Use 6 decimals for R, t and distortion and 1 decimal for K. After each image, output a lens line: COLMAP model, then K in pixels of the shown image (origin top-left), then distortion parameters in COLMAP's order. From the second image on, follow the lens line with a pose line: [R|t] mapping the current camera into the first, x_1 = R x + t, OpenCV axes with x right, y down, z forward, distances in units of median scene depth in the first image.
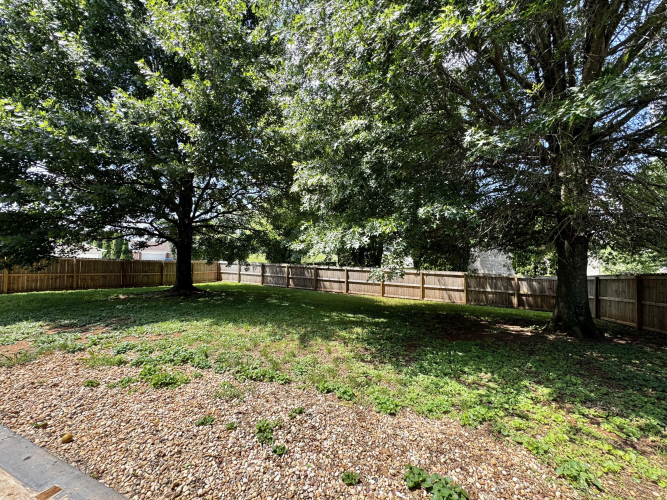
lens RADIAL K [[268.3, 0, 332.5], [0, 268.3, 251.6], [0, 0, 1]] dist [-0.001171, -0.000007]
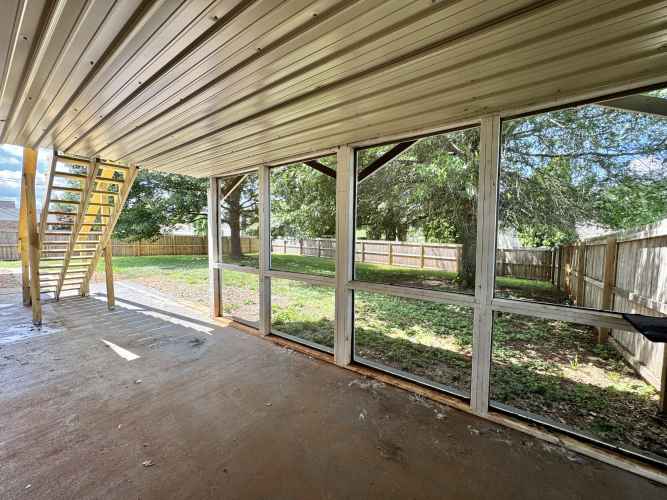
lens RADIAL K [[268.3, 0, 334.2], [0, 268.3, 248.6], [0, 0, 1]] dist [-0.001171, -0.000007]
pose [[0.969845, 0.004452, -0.243680, 0.222115], [0.015532, 0.996672, 0.080027, -0.003323], [0.243226, -0.081398, 0.966548, -0.192520]]
